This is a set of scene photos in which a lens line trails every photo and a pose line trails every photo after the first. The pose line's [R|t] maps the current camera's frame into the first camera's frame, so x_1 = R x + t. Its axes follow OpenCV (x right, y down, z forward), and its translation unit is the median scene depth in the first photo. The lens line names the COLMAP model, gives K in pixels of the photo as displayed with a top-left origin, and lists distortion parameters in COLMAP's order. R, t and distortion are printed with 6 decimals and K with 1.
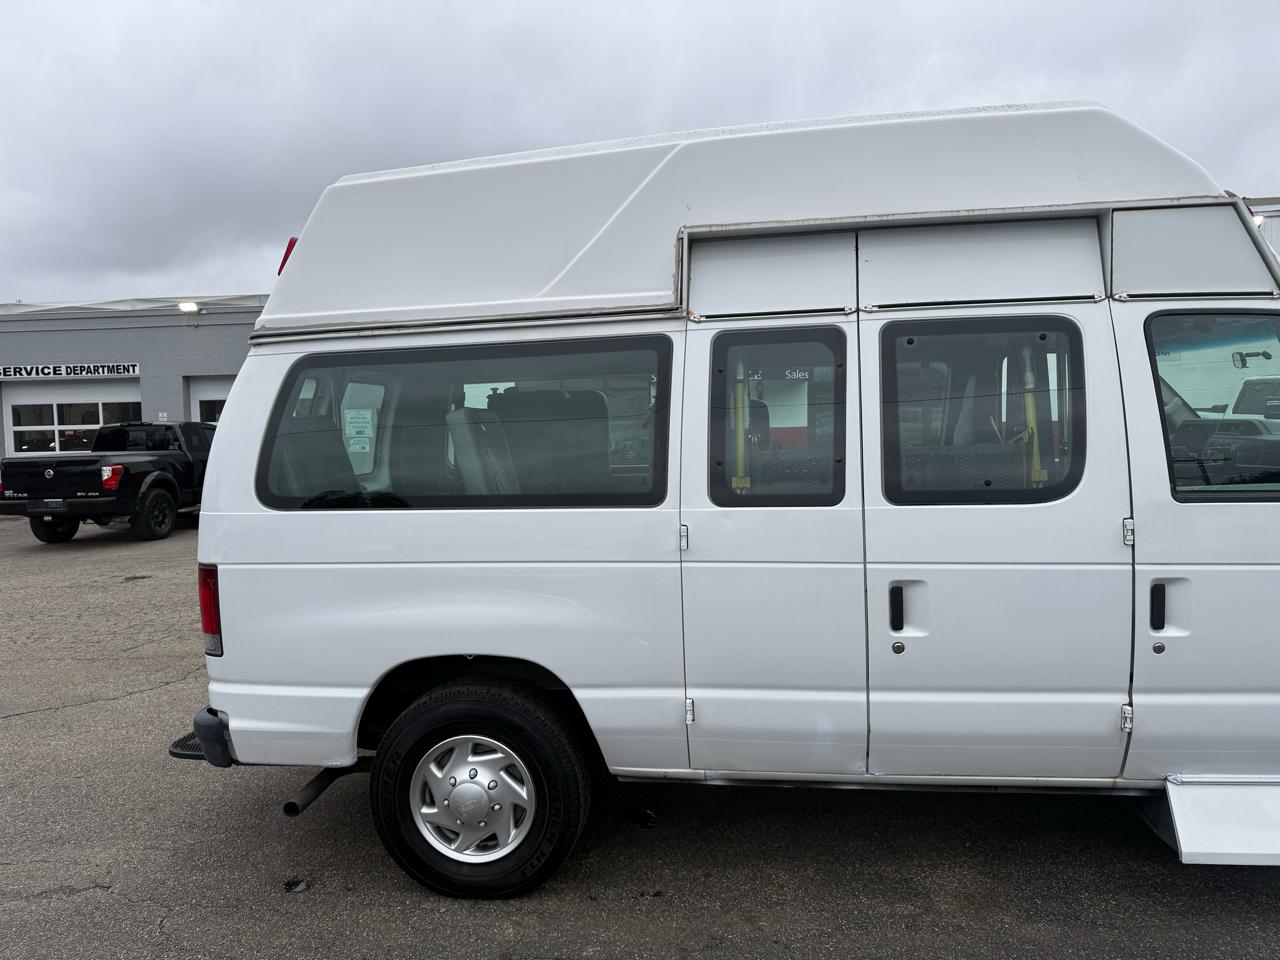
lens RADIAL K [[890.5, 0, 638.6], [0, 890.5, 479.6], [0, 0, 1]] dist [0.086371, -0.116368]
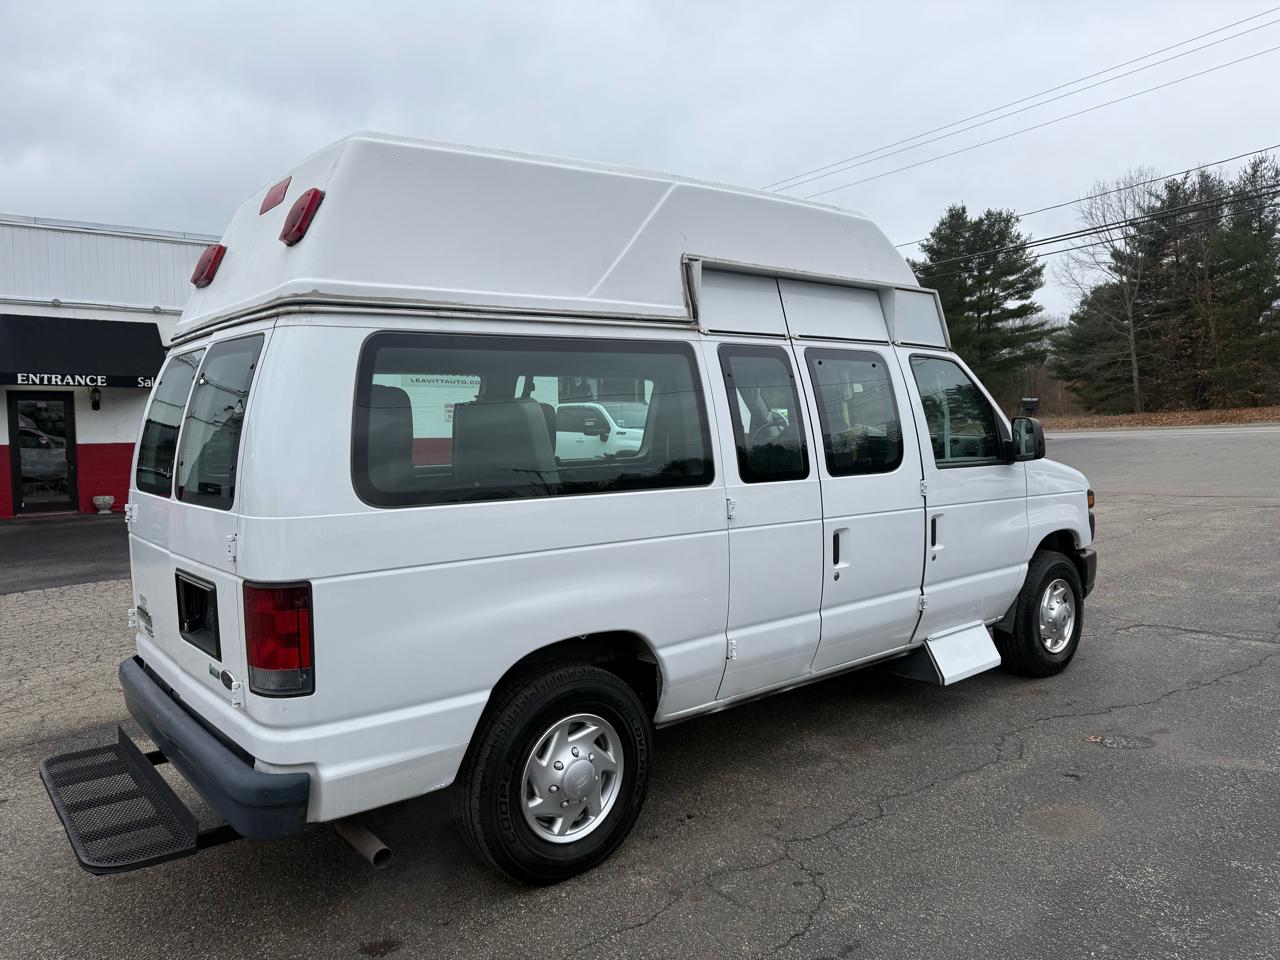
lens RADIAL K [[890.5, 0, 638.6], [0, 890.5, 479.6], [0, 0, 1]] dist [0.086371, -0.116368]
pose [[0.682618, -0.029799, 0.730168, -0.877122], [0.045822, 0.998947, -0.002070, 0.019934], [-0.729338, 0.034871, 0.683265, 0.234041]]
